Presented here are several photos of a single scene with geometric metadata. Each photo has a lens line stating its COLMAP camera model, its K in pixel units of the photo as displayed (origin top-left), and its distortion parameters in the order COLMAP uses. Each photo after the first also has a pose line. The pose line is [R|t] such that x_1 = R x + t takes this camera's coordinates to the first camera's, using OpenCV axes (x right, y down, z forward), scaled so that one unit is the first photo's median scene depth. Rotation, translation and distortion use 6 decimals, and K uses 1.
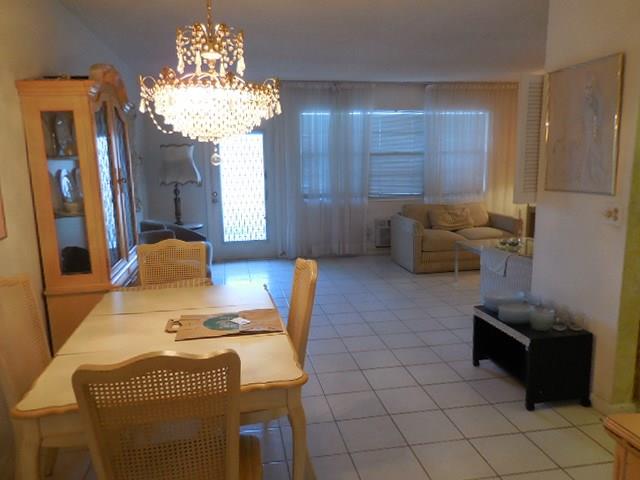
lens RADIAL K [[487.3, 0, 321.7], [0, 487.3, 241.6], [0, 0, 1]] dist [-0.007812, 0.006838]
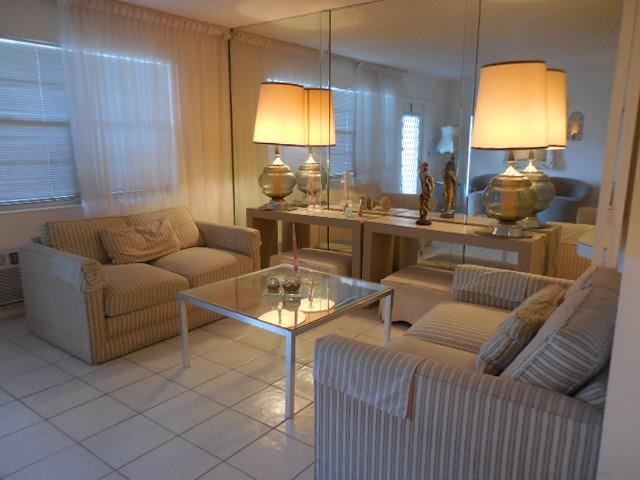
lens RADIAL K [[487.3, 0, 320.2], [0, 487.3, 242.7], [0, 0, 1]] dist [-0.007812, 0.006838]
pose [[0.736973, -0.112998, 0.666410, 0.038408], [0.093157, 0.993499, 0.065440, -0.059218], [-0.669472, 0.013853, 0.742708, 0.419365]]
